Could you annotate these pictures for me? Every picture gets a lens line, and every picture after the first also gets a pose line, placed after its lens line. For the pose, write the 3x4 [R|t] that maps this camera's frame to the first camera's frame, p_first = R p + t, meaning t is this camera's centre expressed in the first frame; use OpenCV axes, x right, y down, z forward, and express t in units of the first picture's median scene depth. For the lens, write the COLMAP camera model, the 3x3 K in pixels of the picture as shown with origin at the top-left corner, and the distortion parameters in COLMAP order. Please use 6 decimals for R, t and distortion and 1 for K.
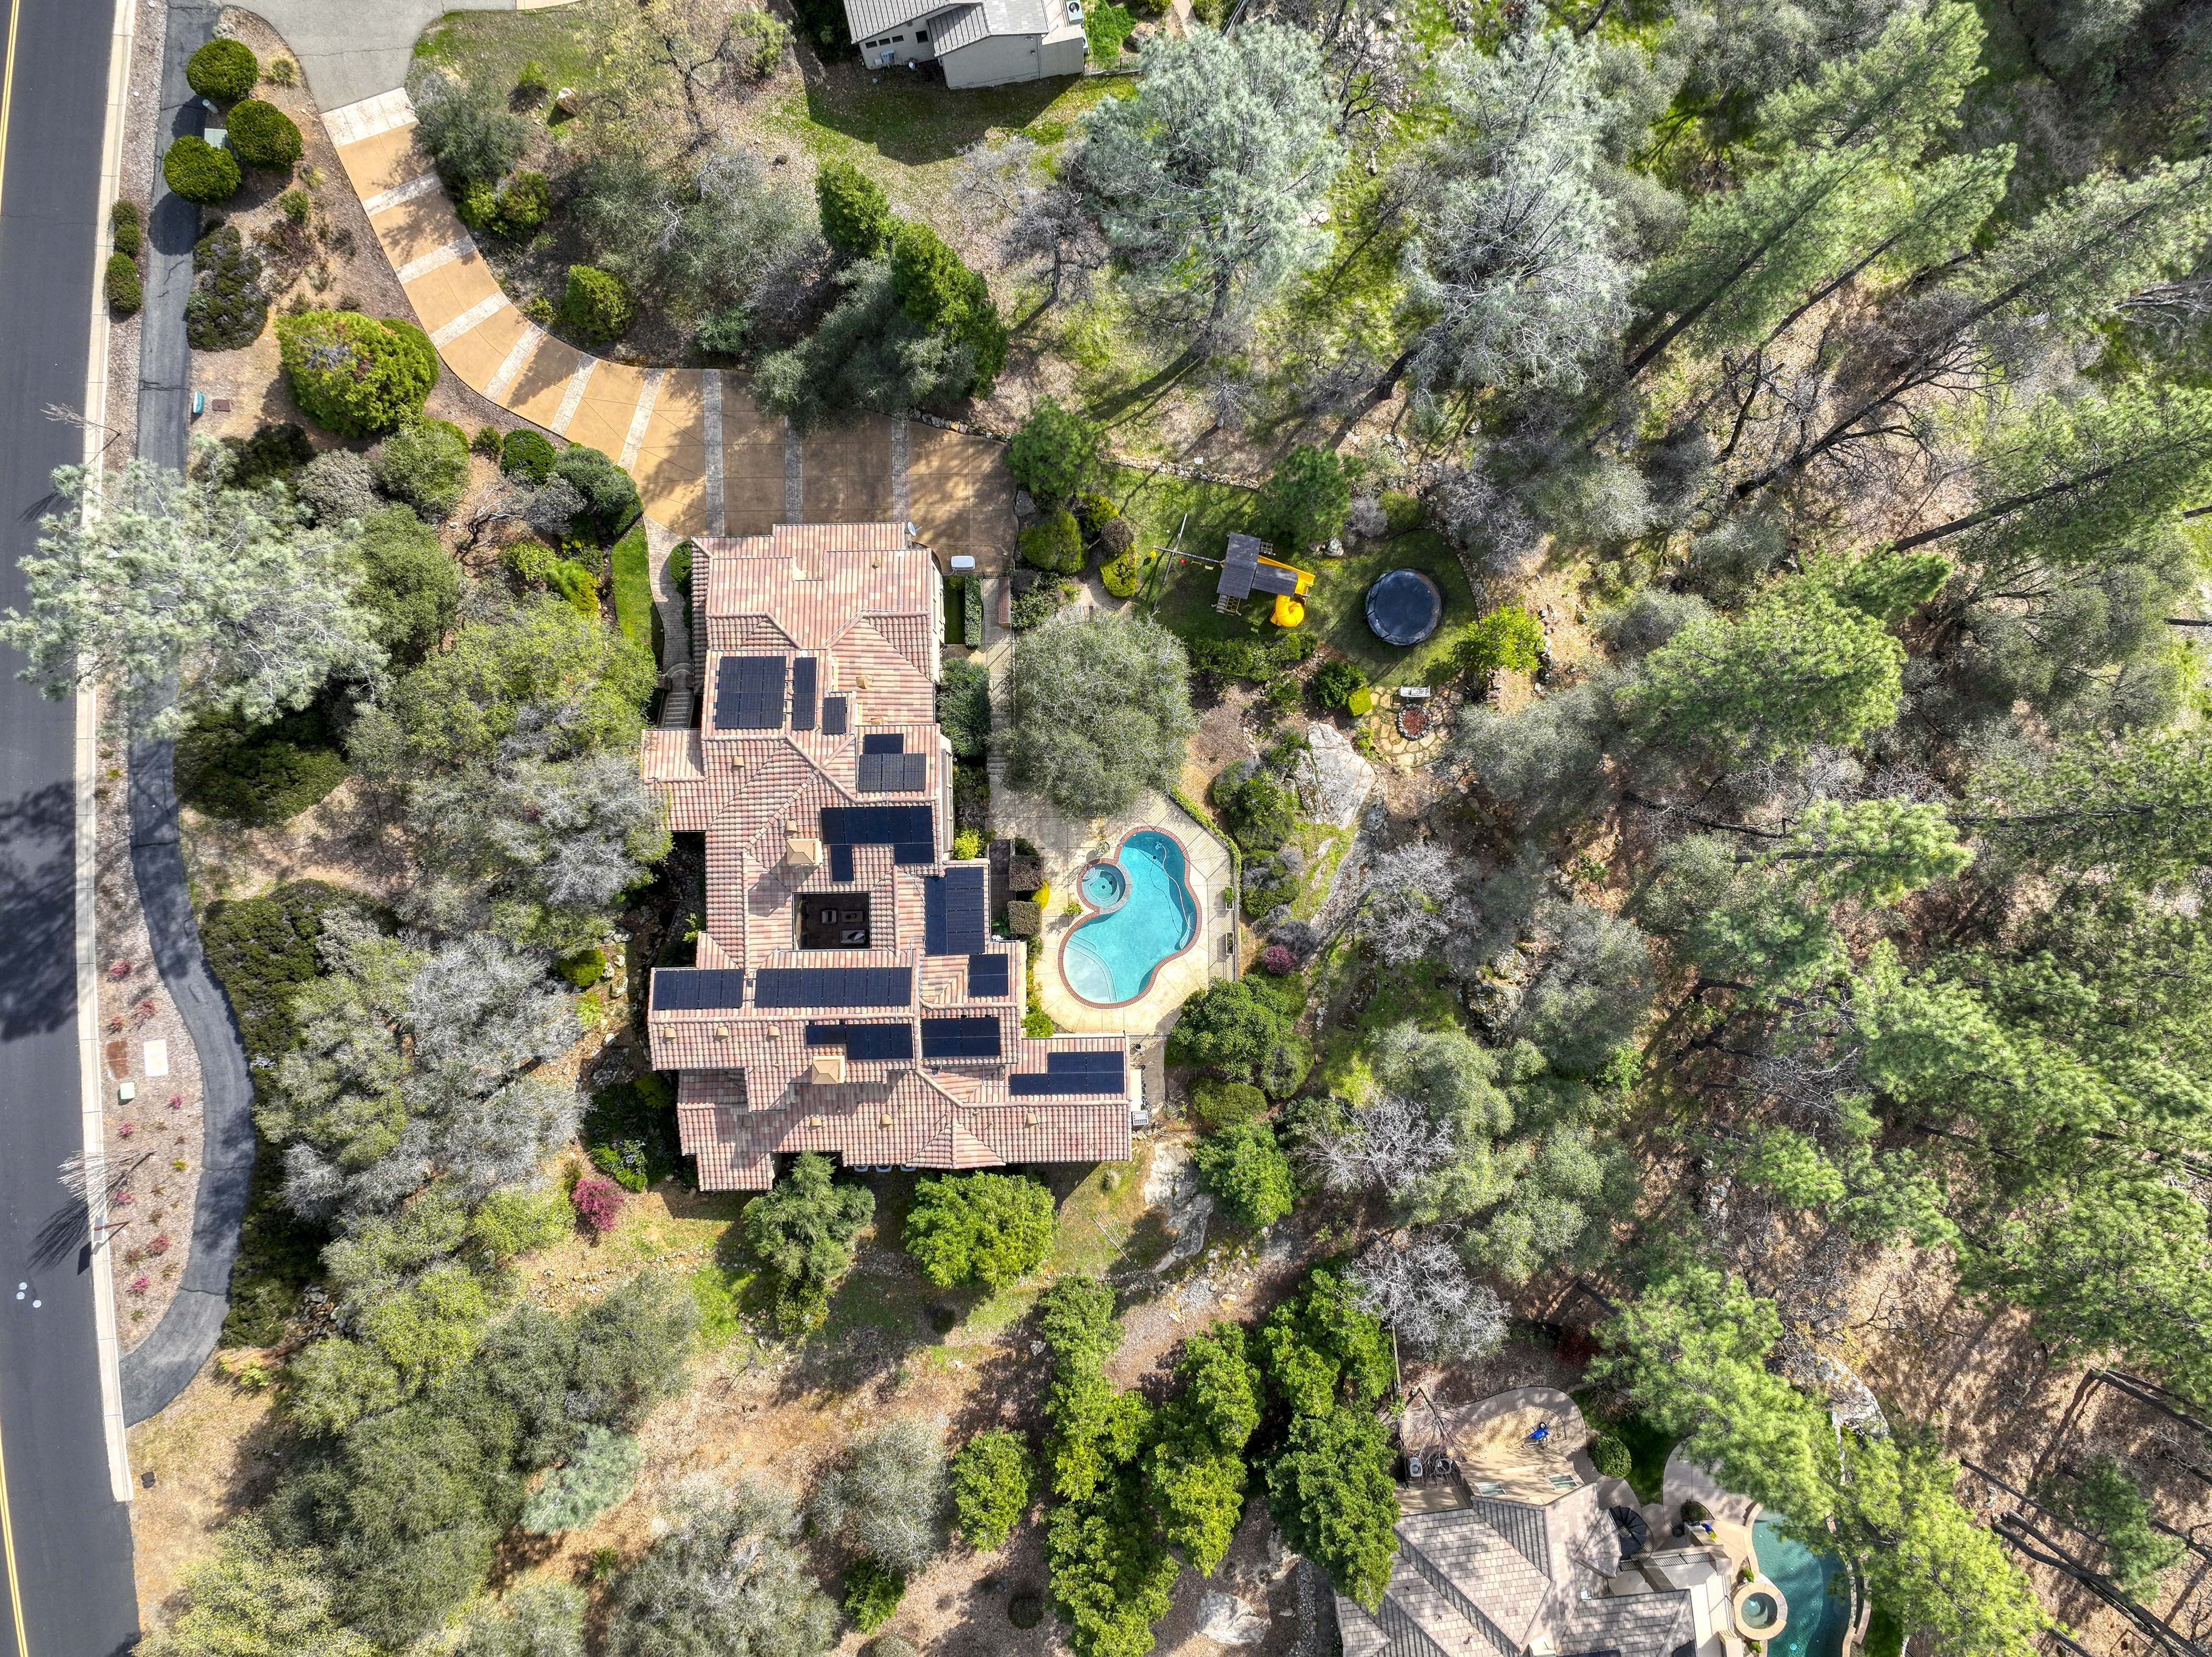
lens RADIAL K [[1553.0, 0, 1101.5], [0, 1553.0, 825.1], [0, 0, 1]] dist [0.007695, 0.006254]
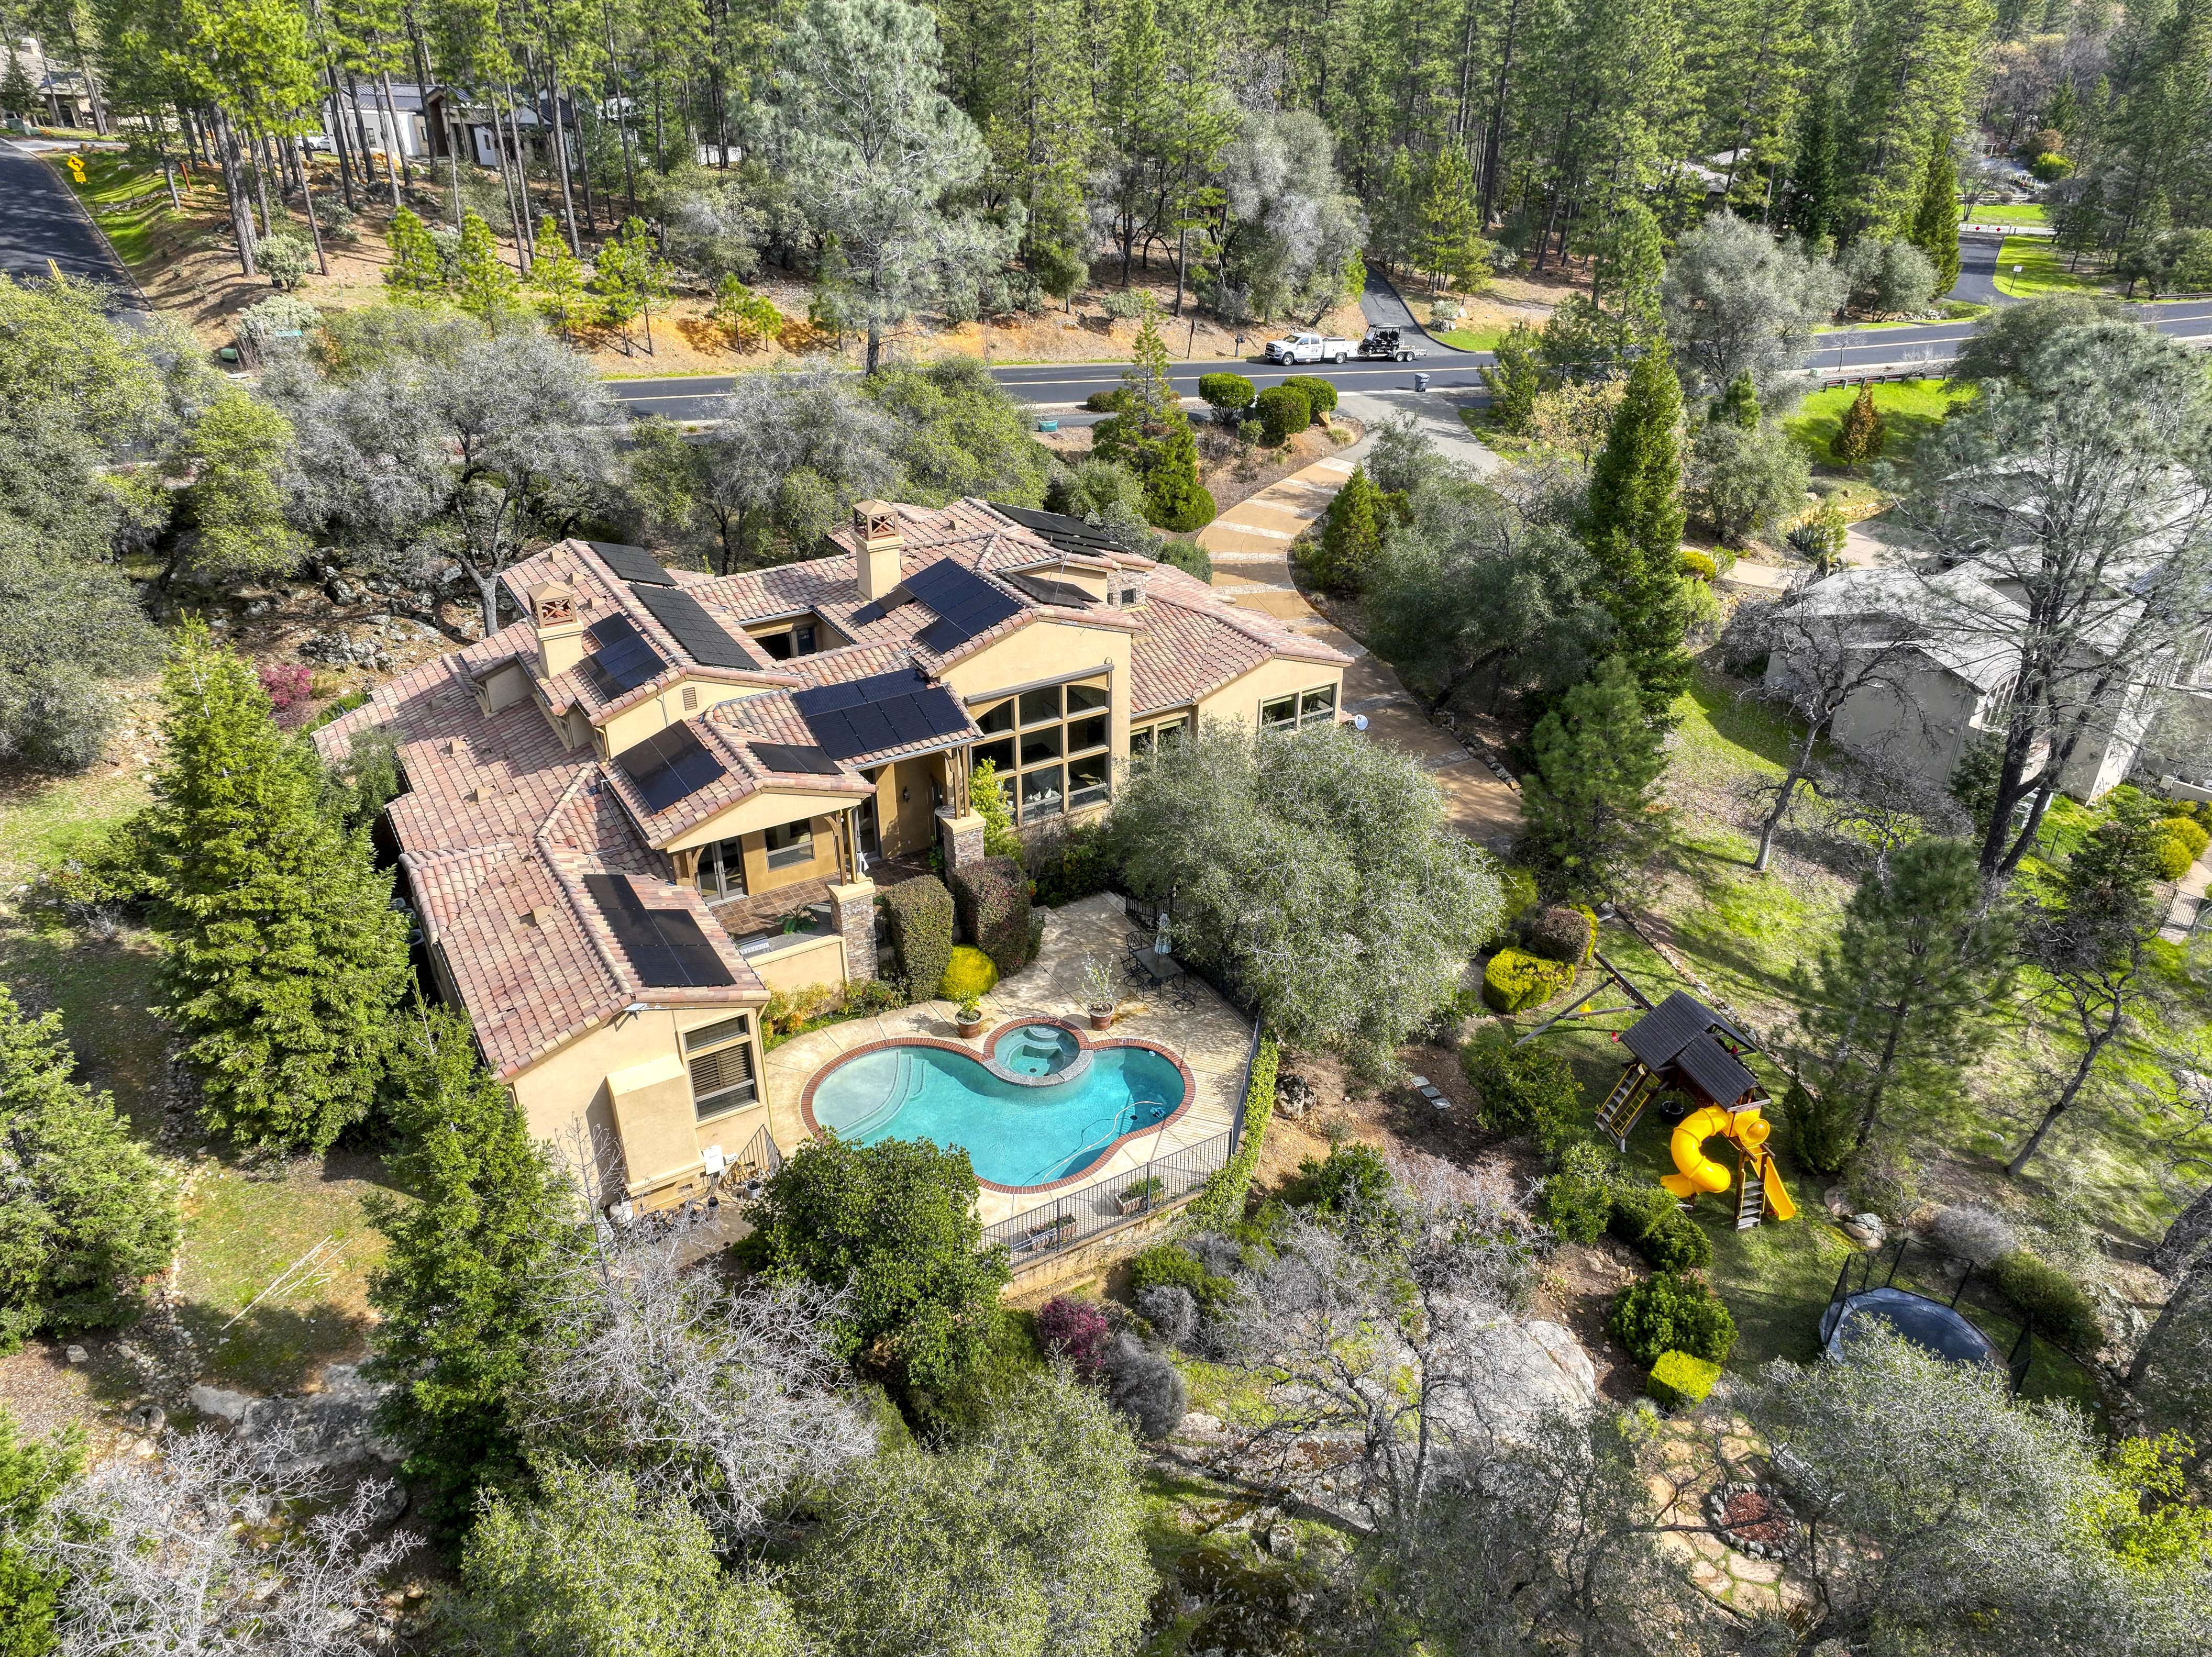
lens RADIAL K [[1553.0, 0, 1105.2], [0, 1553.0, 826.9], [0, 0, 1]] dist [0.007695, 0.006254]
pose [[0.494124, 0.414511, -0.764213, 0.401054], [-0.869344, 0.244716, -0.429365, 0.237244], [0.009039, 0.876524, 0.481273, 0.738958]]
